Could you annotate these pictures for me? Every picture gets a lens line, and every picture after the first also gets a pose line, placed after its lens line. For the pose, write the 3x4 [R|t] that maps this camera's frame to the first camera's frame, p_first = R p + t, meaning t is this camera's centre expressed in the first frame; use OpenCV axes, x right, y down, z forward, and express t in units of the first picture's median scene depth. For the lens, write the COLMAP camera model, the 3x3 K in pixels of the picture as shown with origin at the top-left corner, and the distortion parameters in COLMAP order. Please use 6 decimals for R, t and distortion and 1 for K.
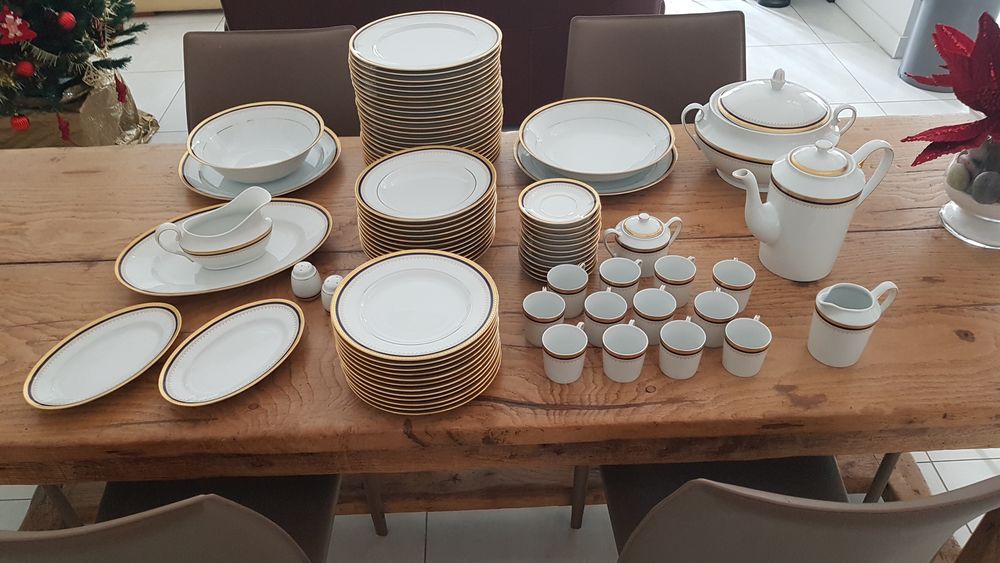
lens RADIAL K [[777.8, 0, 500.7], [0, 777.8, 274.6], [0, 0, 1]] dist [-0.008285, -0.019424]
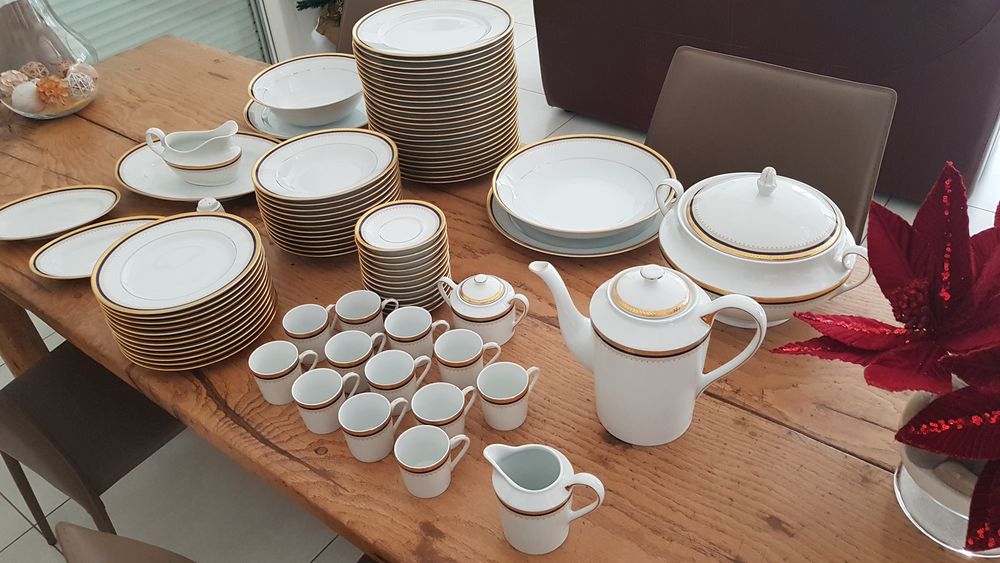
lens RADIAL K [[777.8, 0, 500.4], [0, 777.8, 292.3], [0, 0, 1]] dist [-0.008285, -0.019424]
pose [[0.785348, 0.381197, -0.487768, 0.720912], [-0.361966, 0.921961, 0.137729, -0.215436], [0.502205, 0.068390, 0.862040, 0.332802]]
